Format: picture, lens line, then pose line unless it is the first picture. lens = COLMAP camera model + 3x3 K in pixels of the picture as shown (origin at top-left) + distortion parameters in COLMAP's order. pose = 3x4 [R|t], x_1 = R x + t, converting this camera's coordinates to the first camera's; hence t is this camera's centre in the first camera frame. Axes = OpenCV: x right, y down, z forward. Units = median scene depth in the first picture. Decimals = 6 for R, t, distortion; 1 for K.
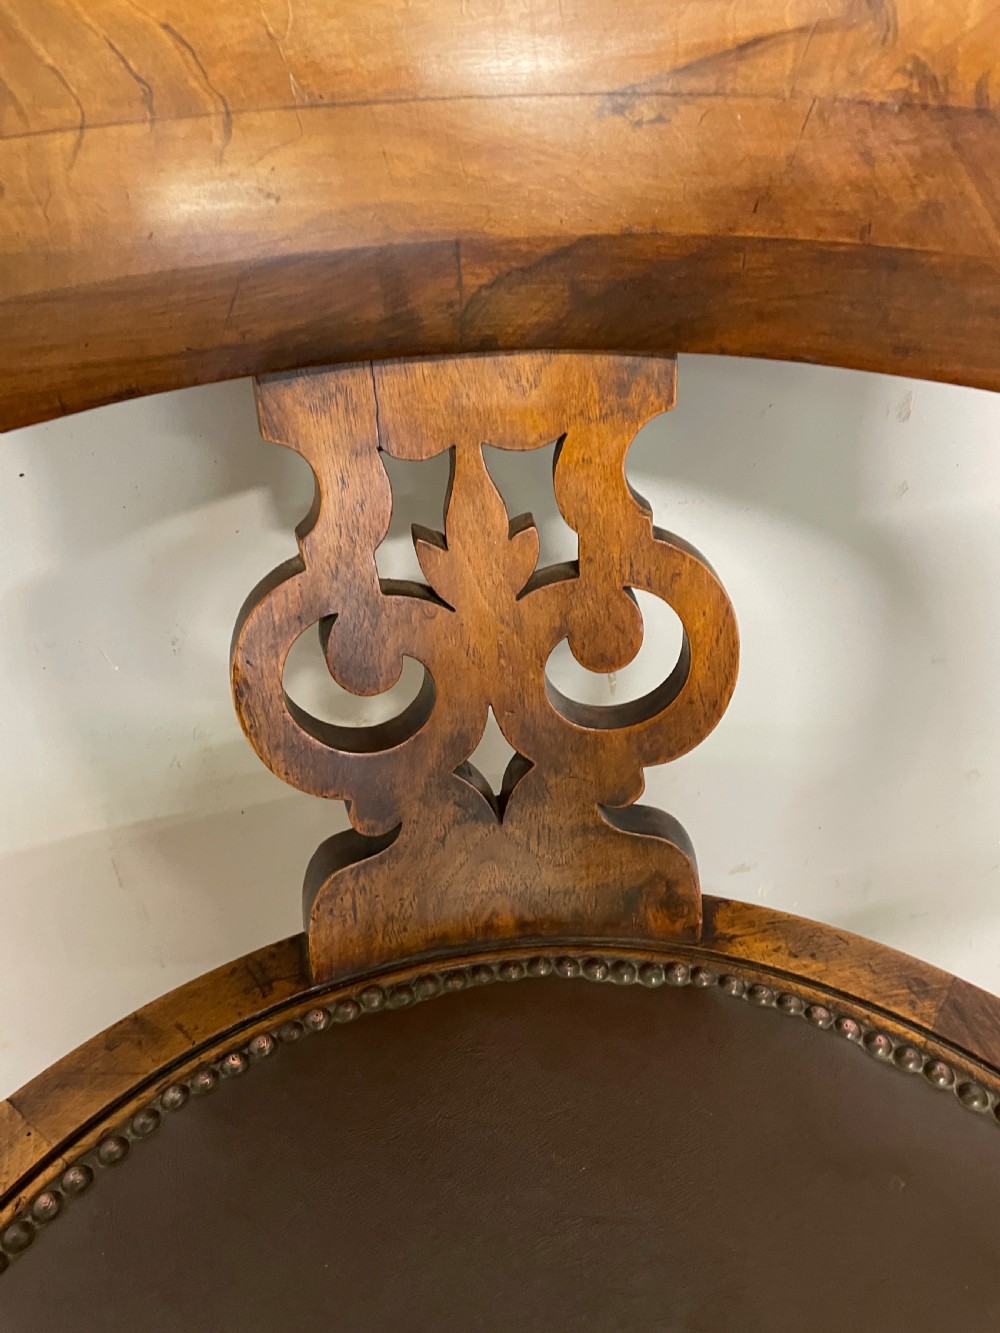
lens RADIAL K [[1013.0, 0, 492.5], [0, 1013.0, 689.7], [0, 0, 1]] dist [0.090393, -0.118360]
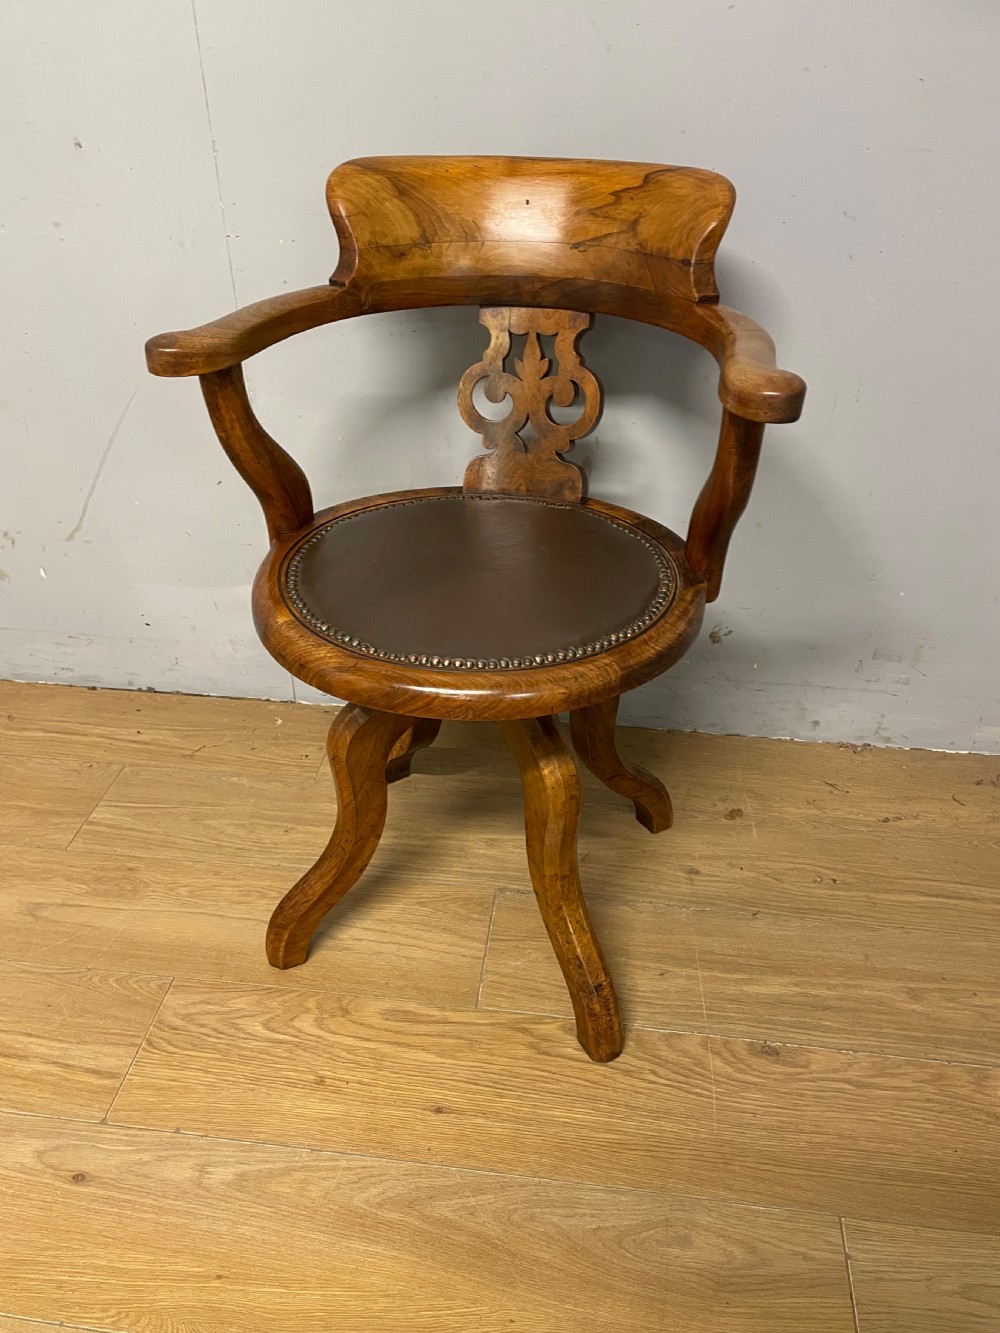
lens RADIAL K [[1013.0, 0, 488.1], [0, 1013.0, 672.5], [0, 0, 1]] dist [0.090393, -0.118360]
pose [[0.950361, 0.177845, -0.255314, 0.997138], [-0.201174, 0.977182, -0.068153, 1.265591], [0.237368, 0.116133, 0.964453, -2.461603]]
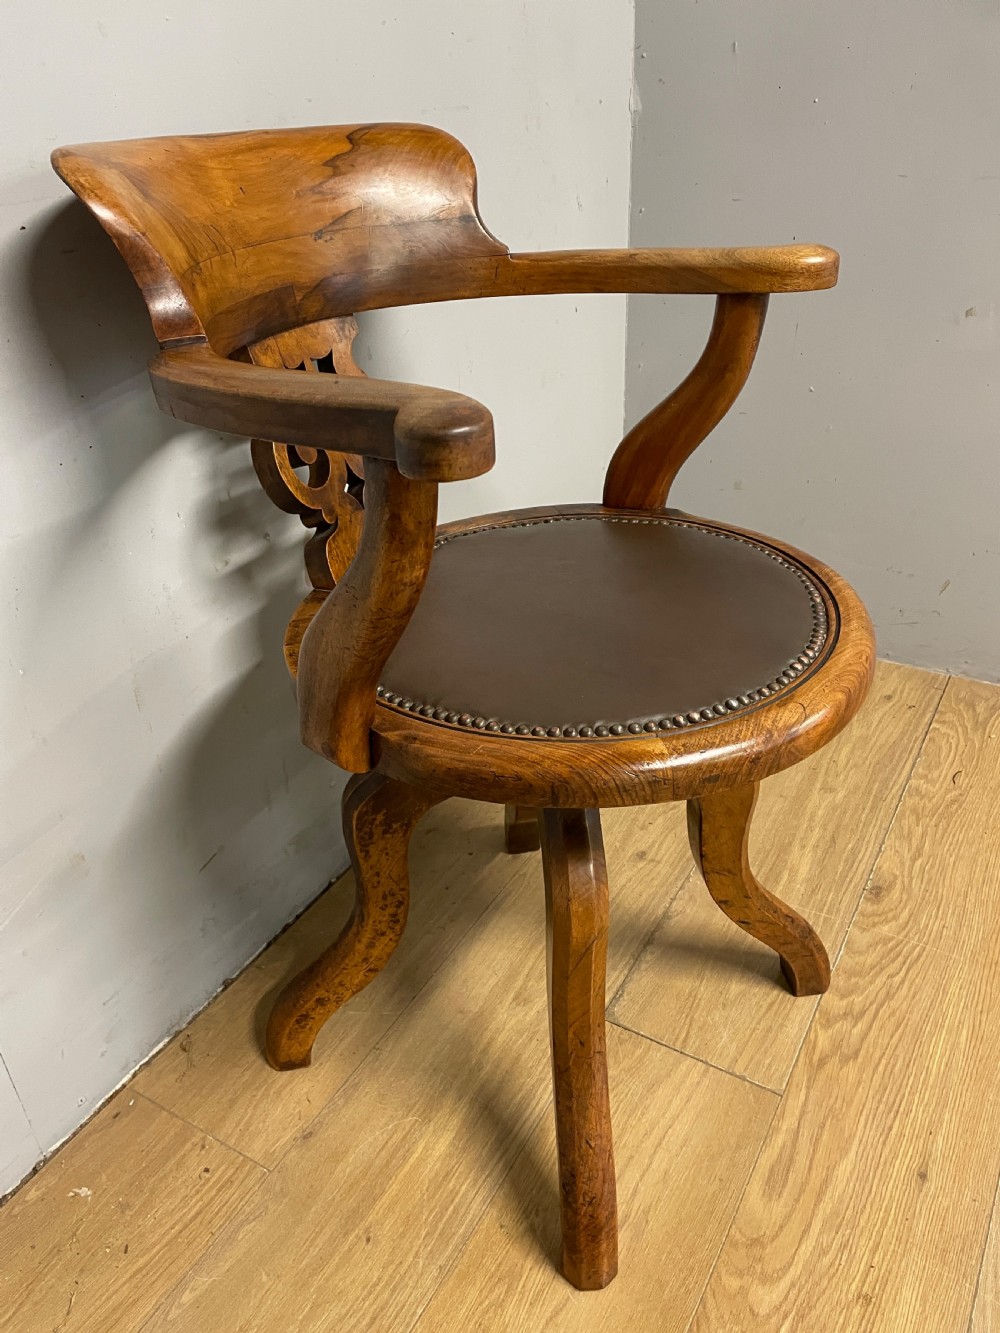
lens RADIAL K [[1013.0, 0, 496.8], [0, 1013.0, 683.3], [0, 0, 1]] dist [0.090393, -0.118360]
pose [[0.655330, -0.396792, 0.642727, -1.712170], [0.497262, 0.867138, 0.028322, 0.651972], [-0.568571, 0.301044, 0.765572, -1.061711]]
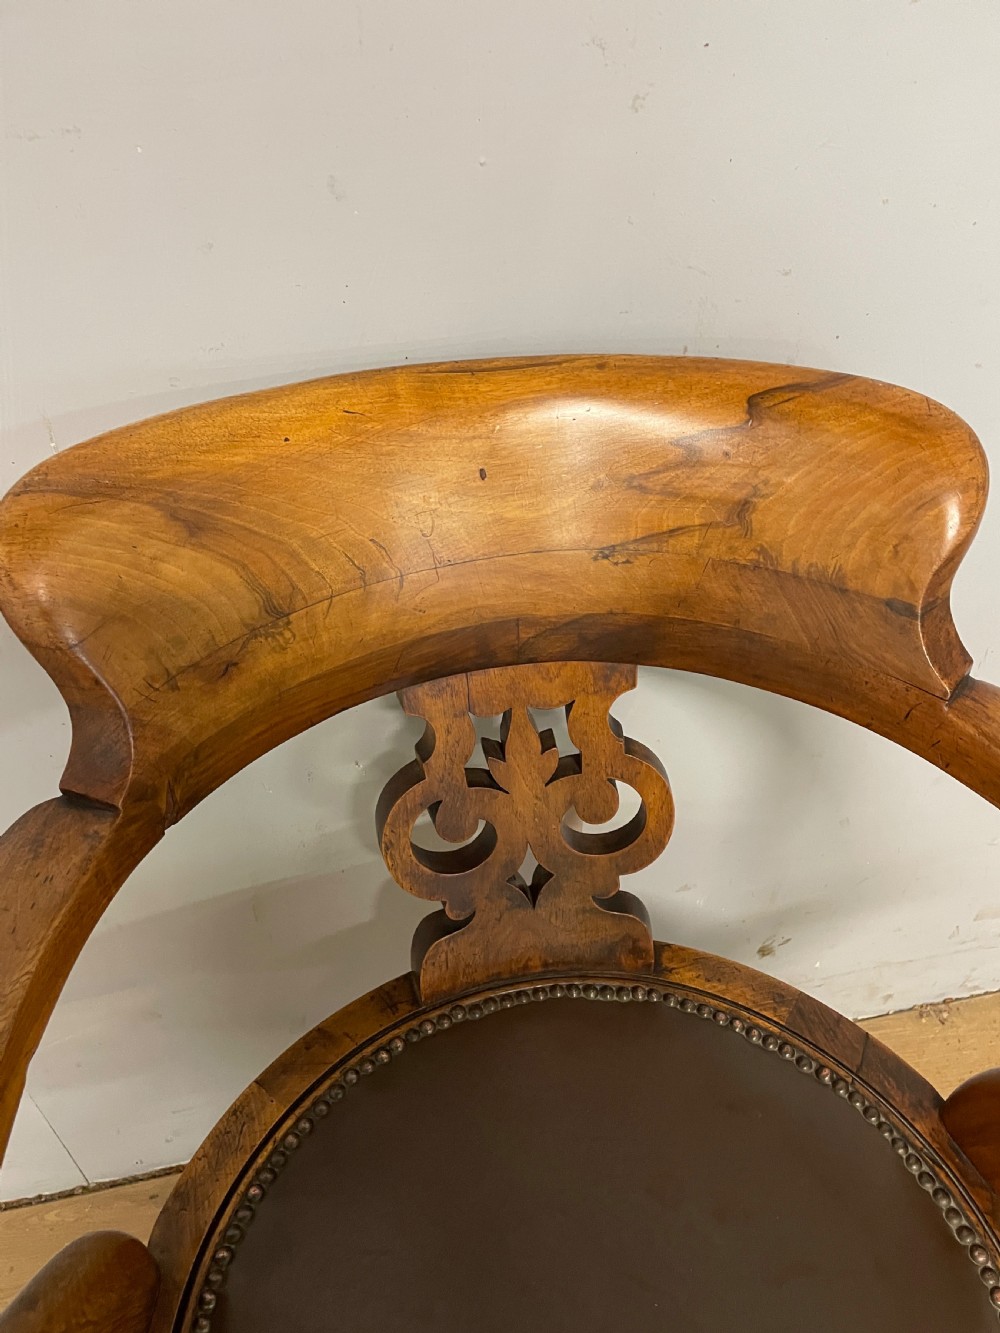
lens RADIAL K [[996.9, 0, 498.6], [0, 996.9, 684.7], [0, 0, 1]] dist [0.058946, -0.023018]
pose [[0.999027, -0.013372, 0.042036, -0.124775], [0.010690, 0.997932, 0.063379, -0.373276], [-0.042797, -0.062868, 0.997104, -0.669660]]
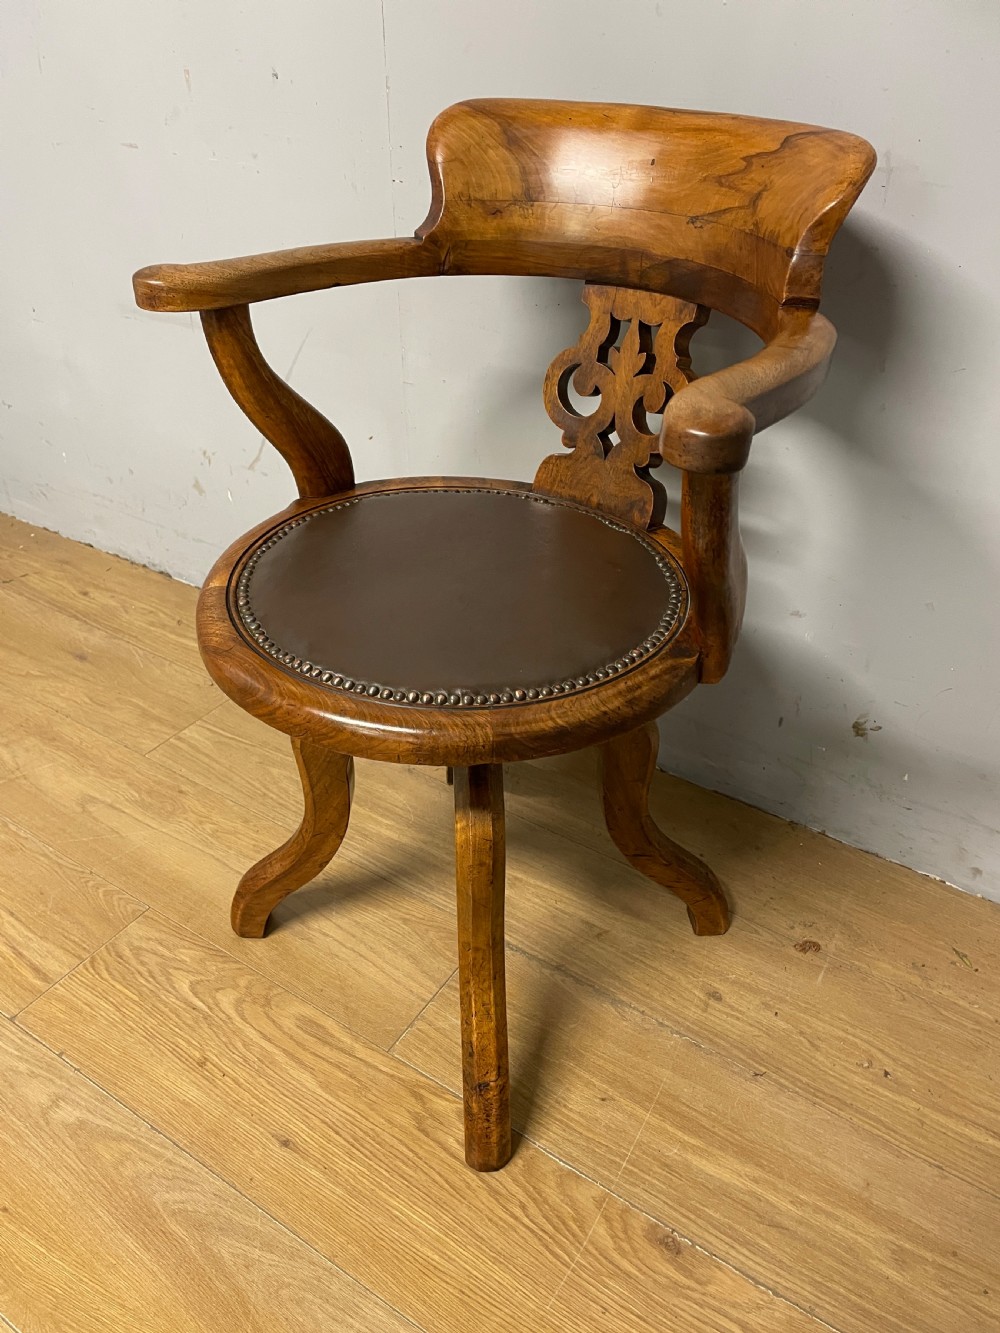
lens RADIAL K [[1013.0, 0, 490.2], [0, 1013.0, 672.3], [0, 0, 1]] dist [0.090393, -0.118360]
pose [[0.717819, 0.404664, -0.566553, 1.830792], [-0.443435, 0.893074, 0.076055, 0.717578], [0.536751, 0.196636, 0.820508, -1.611727]]
